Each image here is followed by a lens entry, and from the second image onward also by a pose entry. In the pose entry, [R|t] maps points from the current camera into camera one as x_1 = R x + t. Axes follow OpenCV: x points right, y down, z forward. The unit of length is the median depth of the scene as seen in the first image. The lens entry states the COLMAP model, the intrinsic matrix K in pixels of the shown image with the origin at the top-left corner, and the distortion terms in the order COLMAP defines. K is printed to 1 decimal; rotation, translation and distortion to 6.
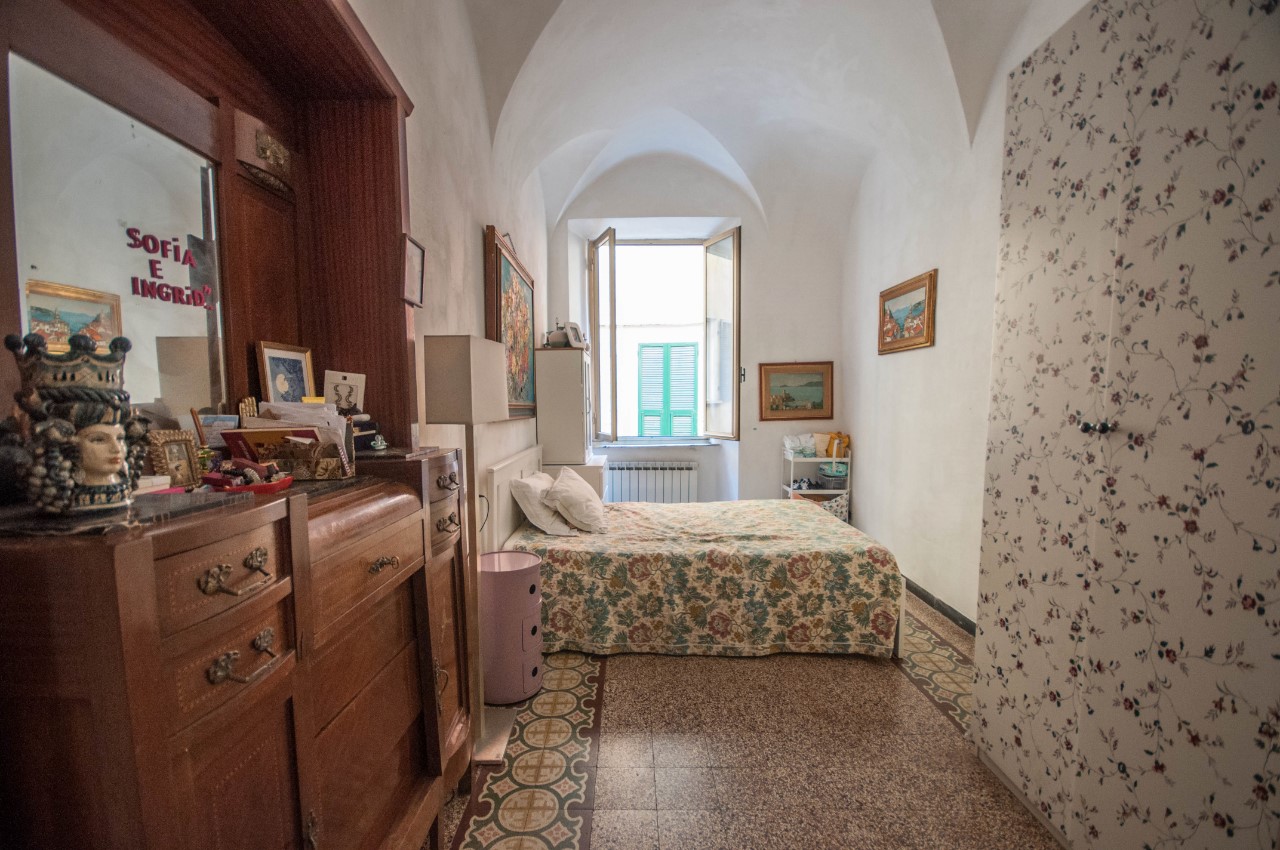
lens RADIAL K [[557.8, 0, 633.6], [0, 557.8, 453.4], [0, 0, 1]] dist [0.009121, -0.012029]
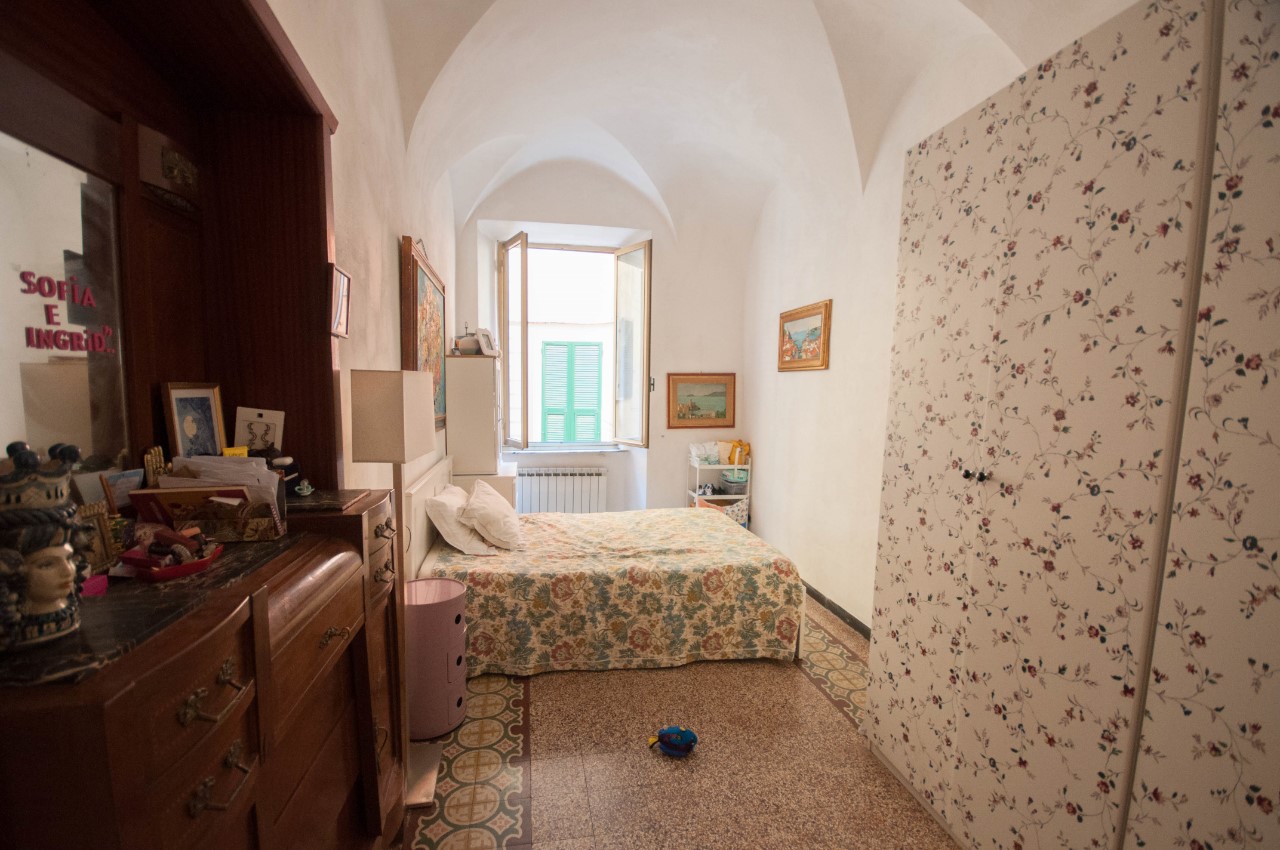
lens RADIAL K [[557.8, 0, 631.4], [0, 557.8, 450.5], [0, 0, 1]] dist [0.009121, -0.012029]
pose [[0.982963, 0.003005, 0.183781, -0.080664], [-0.006028, 0.999855, 0.015896, -0.090965], [-0.183707, -0.016733, 0.982839, -0.018634]]
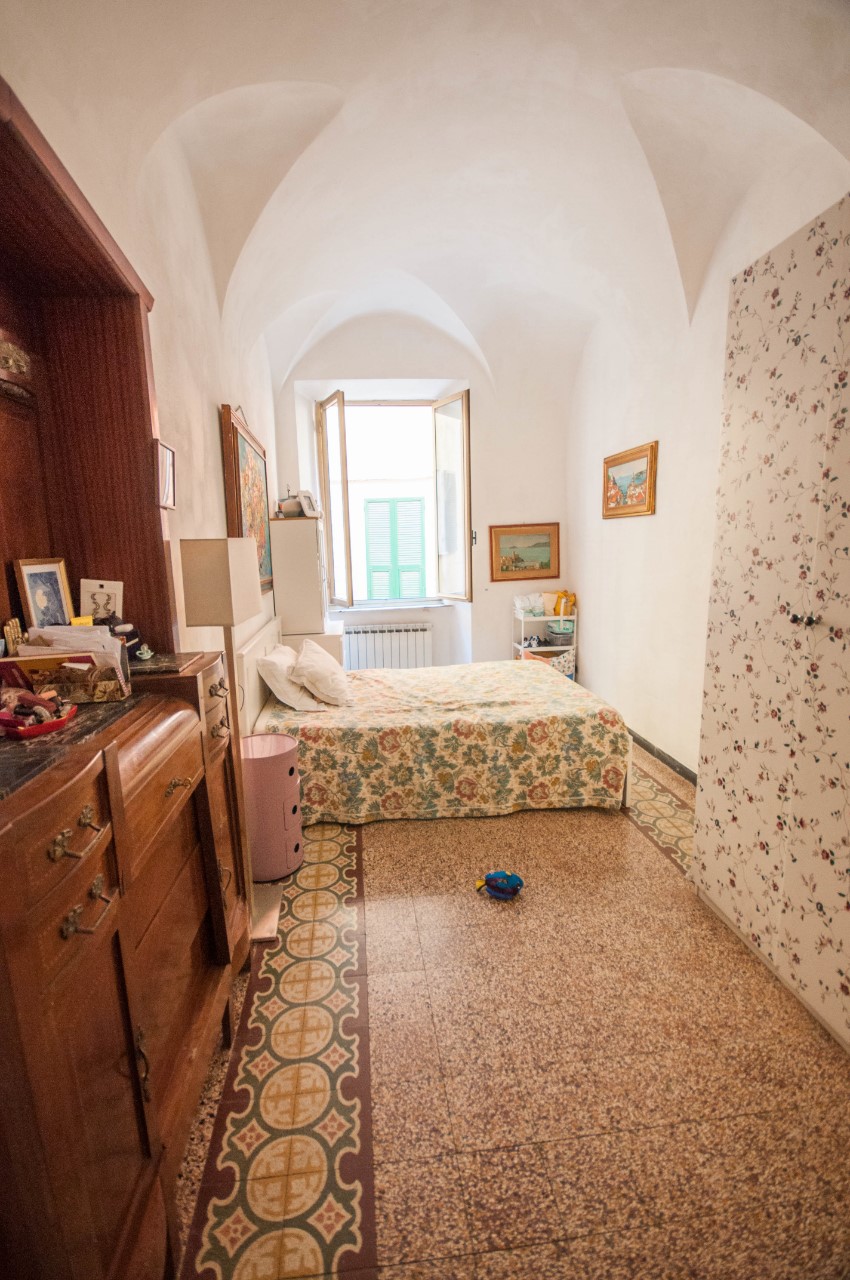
lens RADIAL K [[557.8, 0, 411.6], [0, 557.8, 637.4], [0, 0, 1]] dist [0.009121, -0.012029]
pose [[0.994487, -0.037713, 0.097846, -0.066030], [0.030670, 0.996896, 0.072507, -0.094936], [-0.100277, -0.069107, 0.992557, -0.046192]]
